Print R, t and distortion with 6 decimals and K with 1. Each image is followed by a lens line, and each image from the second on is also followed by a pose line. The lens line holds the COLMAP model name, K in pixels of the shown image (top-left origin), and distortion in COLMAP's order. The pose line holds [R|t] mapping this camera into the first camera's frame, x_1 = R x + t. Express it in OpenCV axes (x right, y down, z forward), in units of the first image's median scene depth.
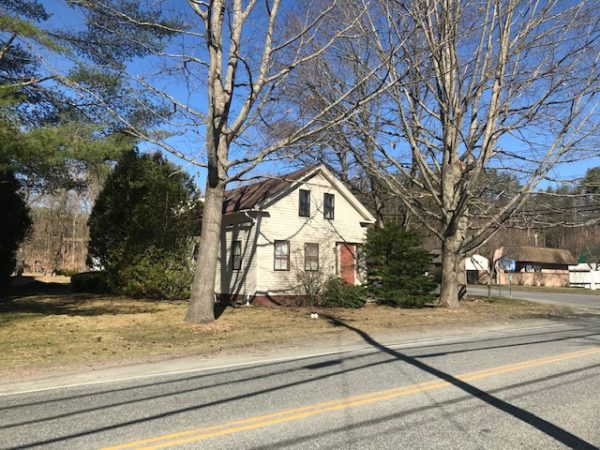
lens RADIAL K [[503.1, 0, 301.0], [0, 503.1, 224.5], [0, 0, 1]] dist [0.036383, -0.076337]
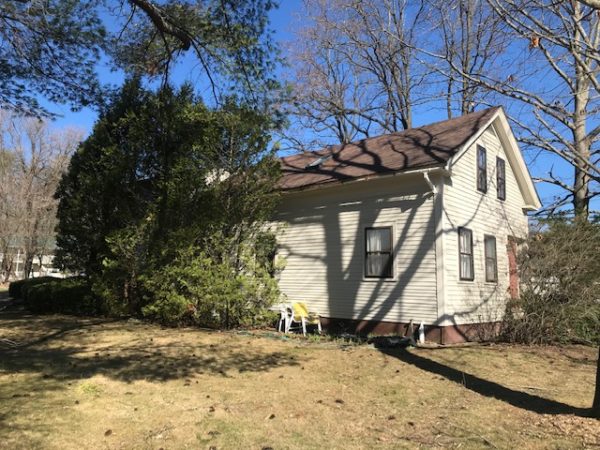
lens RADIAL K [[503.1, 0, 299.1], [0, 503.1, 224.7], [0, 0, 1]] dist [0.036383, -0.076337]
pose [[0.975476, 0.037853, 0.216825, -0.342235], [-0.034012, 0.999192, -0.021420, 0.045865], [-0.217461, 0.013520, 0.975975, 0.464048]]
